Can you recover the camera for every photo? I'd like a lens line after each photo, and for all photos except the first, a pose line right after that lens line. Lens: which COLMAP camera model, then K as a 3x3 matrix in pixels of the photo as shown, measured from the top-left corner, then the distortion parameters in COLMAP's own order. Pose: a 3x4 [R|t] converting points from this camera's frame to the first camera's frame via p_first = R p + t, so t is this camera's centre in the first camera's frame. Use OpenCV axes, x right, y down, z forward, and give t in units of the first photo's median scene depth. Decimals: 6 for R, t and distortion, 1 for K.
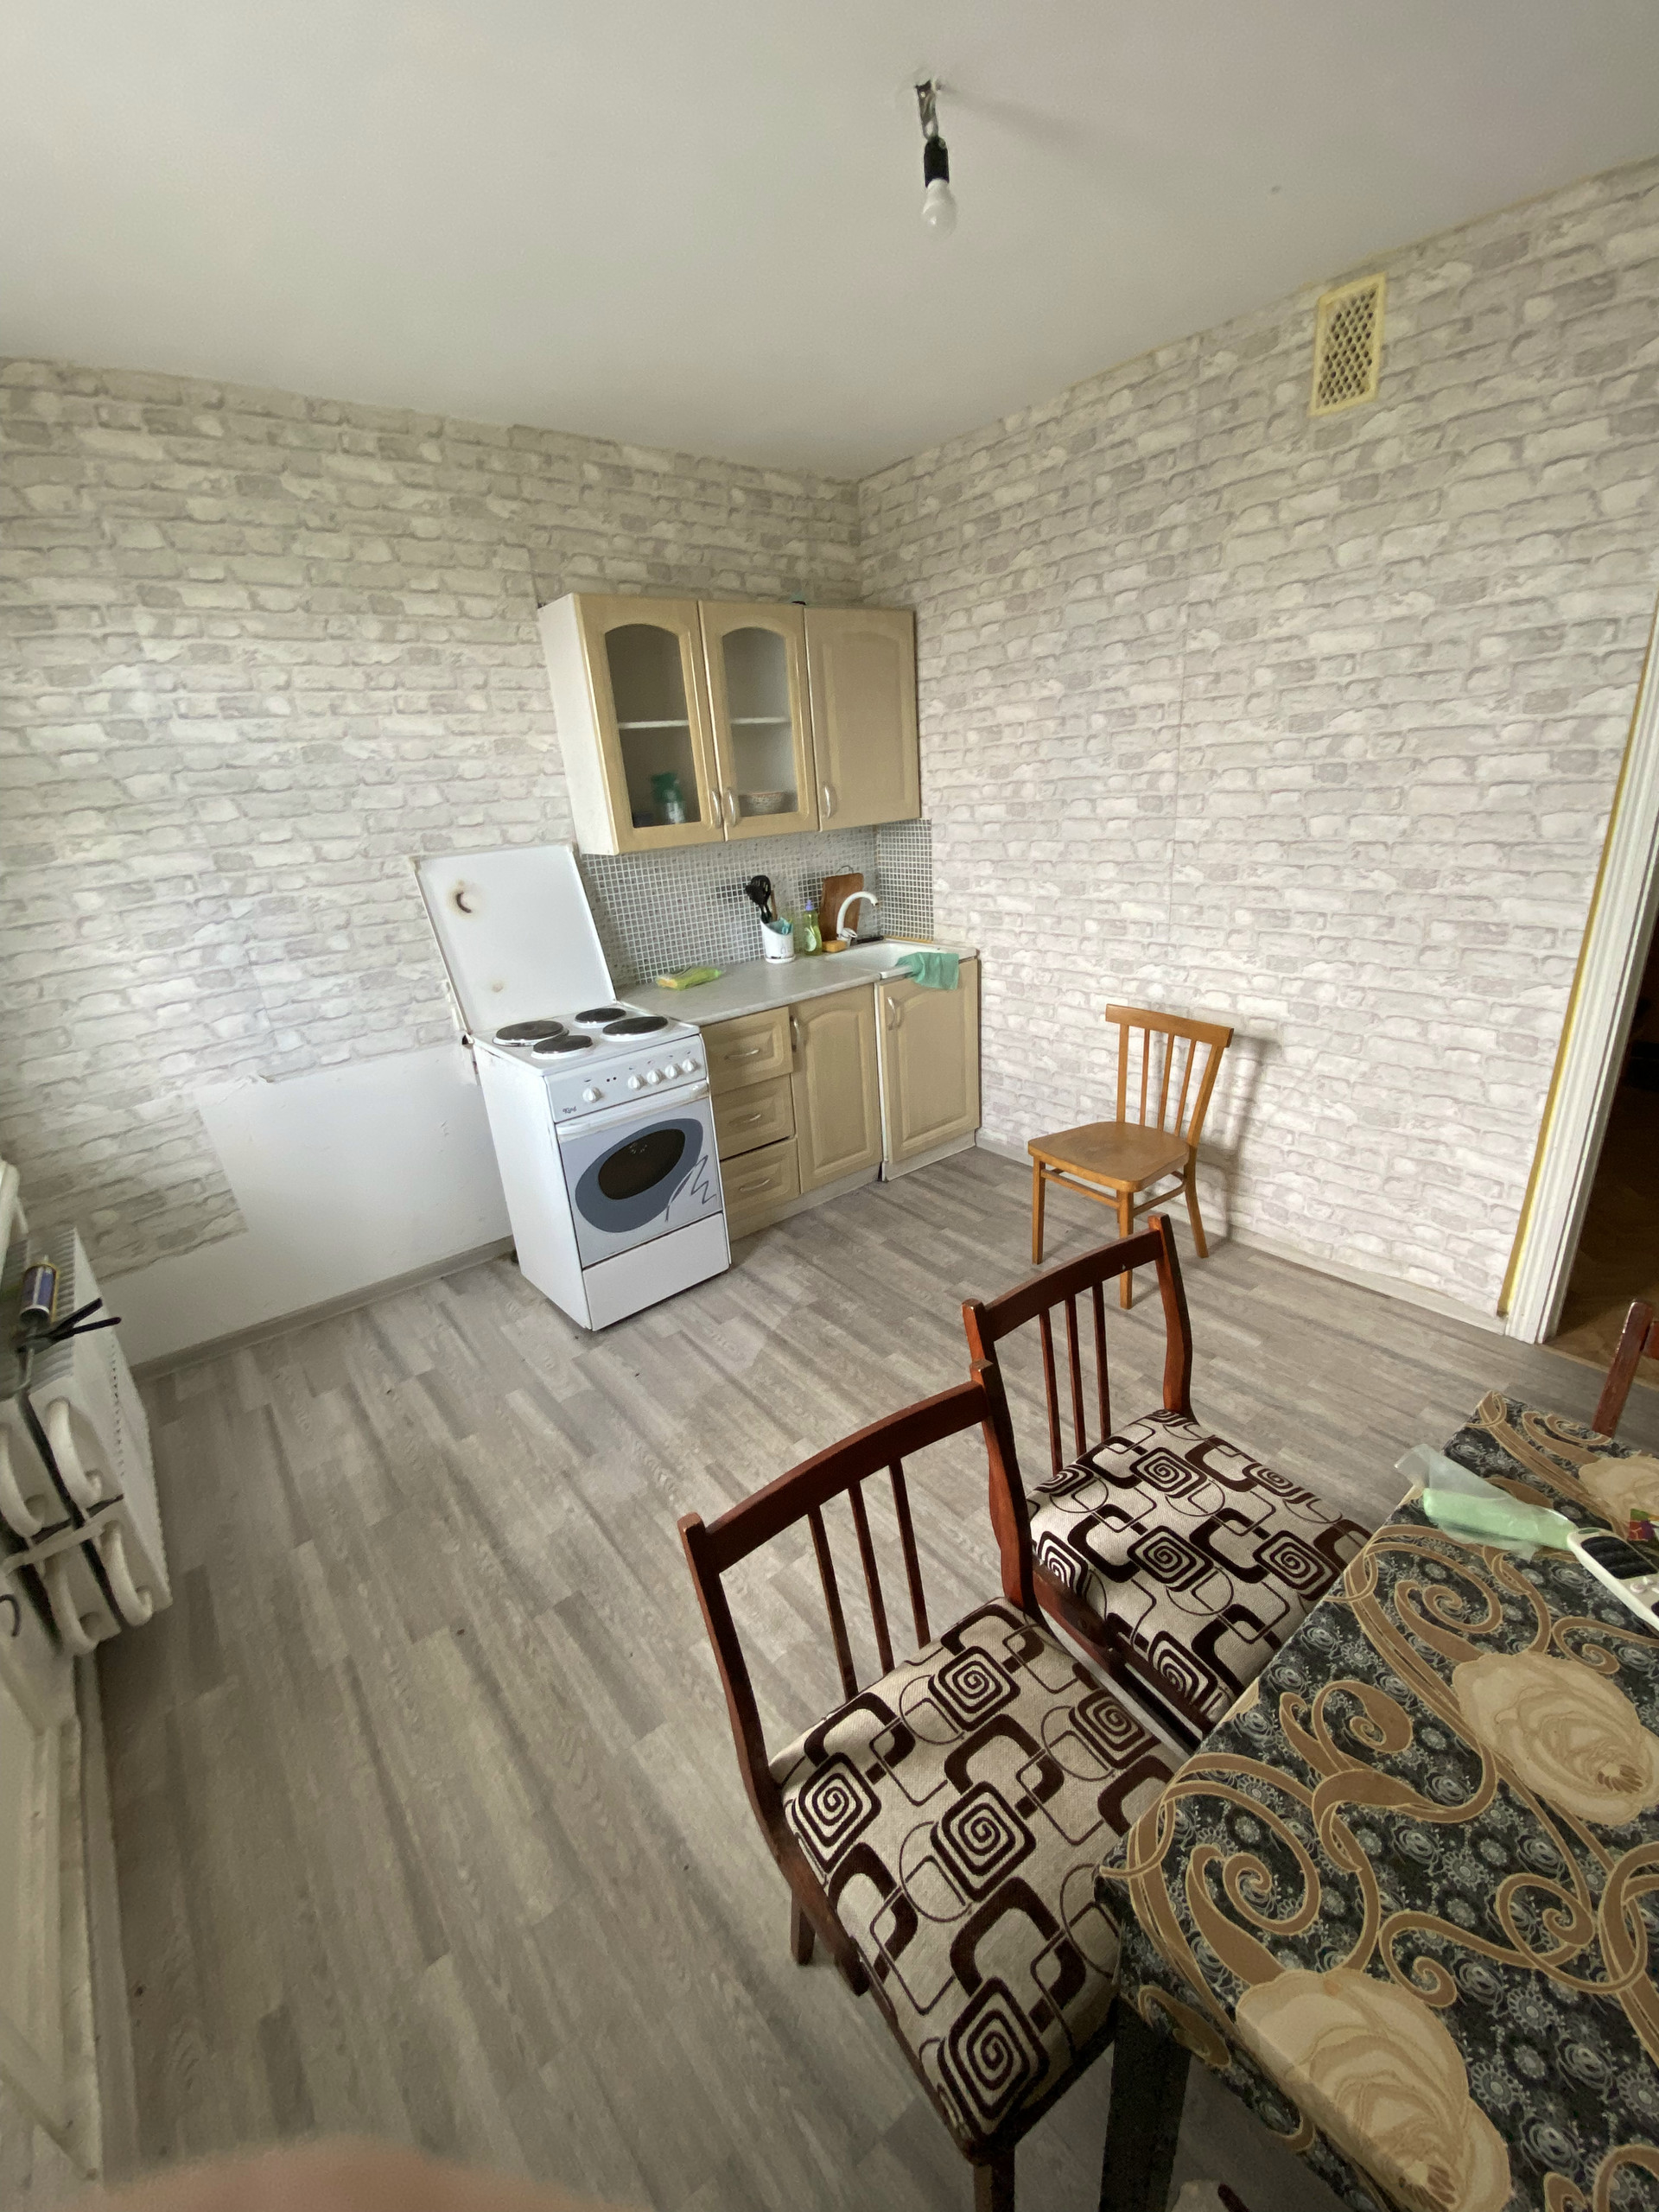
lens RADIAL K [[918.0, 0, 829.3], [0, 918.0, 1117.8], [0, 0, 1]] dist [0.013502, -0.015864]
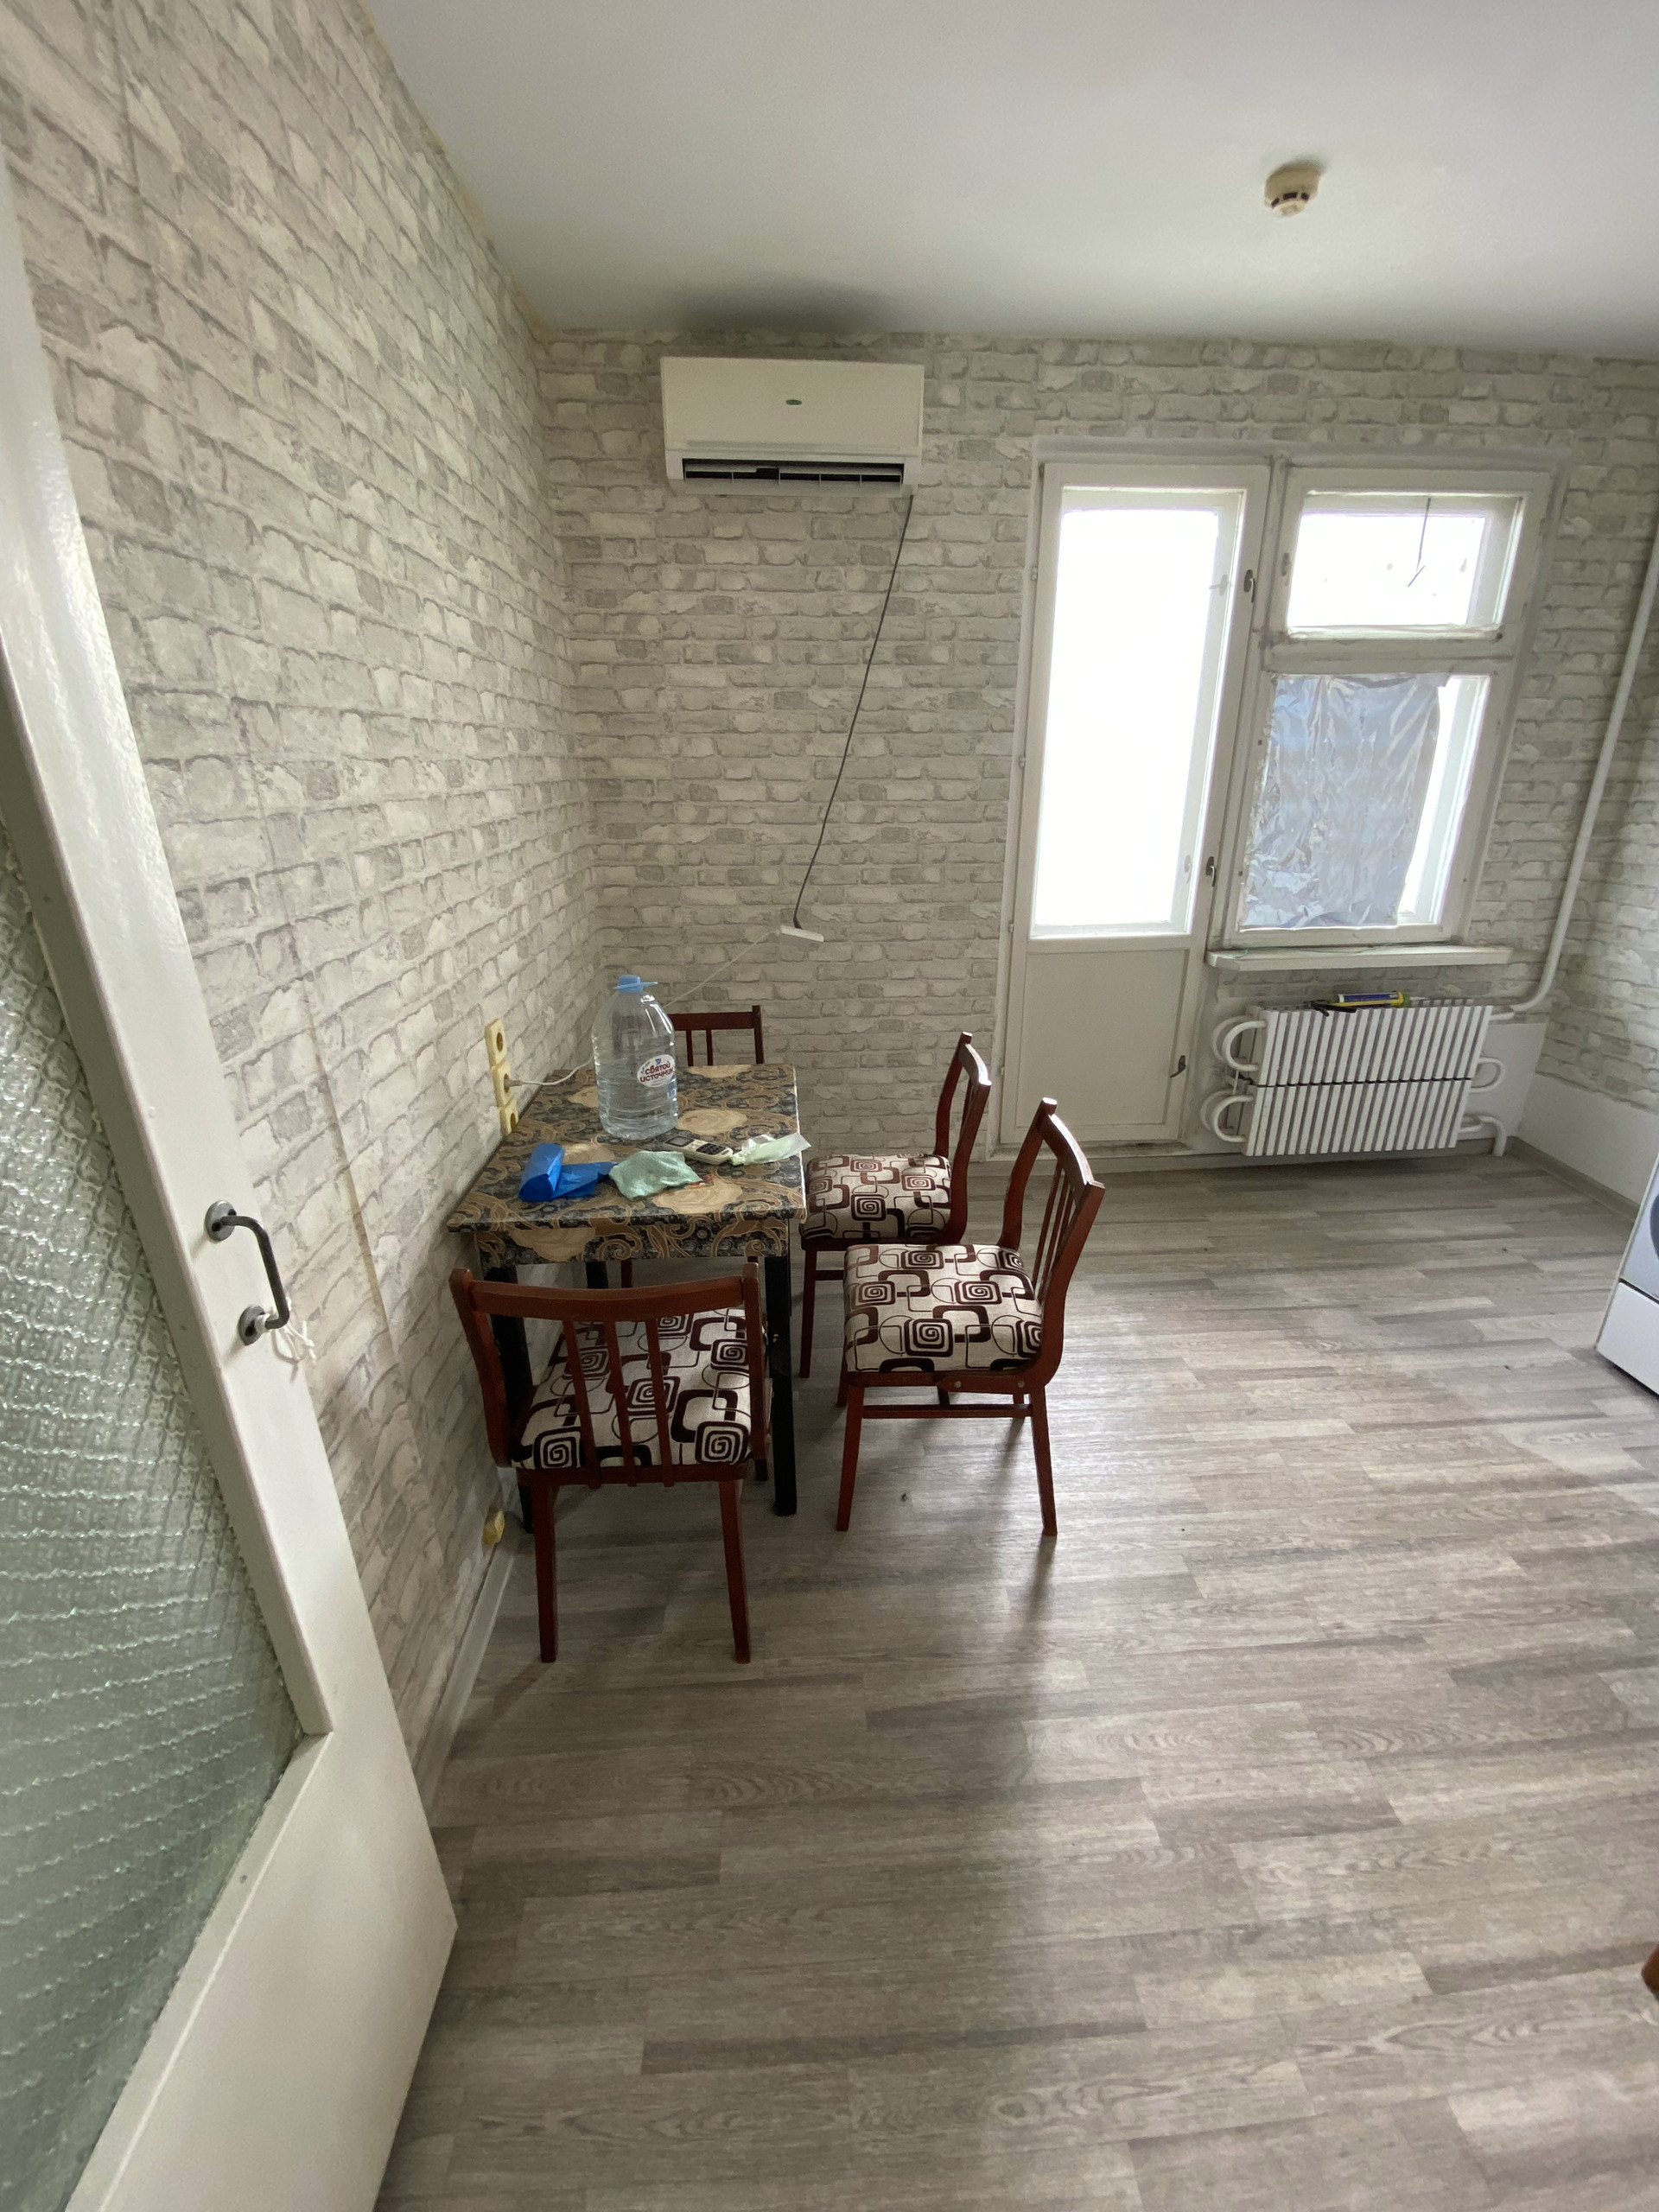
lens RADIAL K [[918.0, 0, 829.3], [0, 918.0, 1117.8], [0, 0, 1]] dist [0.013502, -0.015864]
pose [[-0.578242, 0.377957, -0.723039, 1.437172], [-0.239749, 0.768378, 0.593393, -0.567316], [0.779844, 0.516472, -0.353694, 1.255458]]
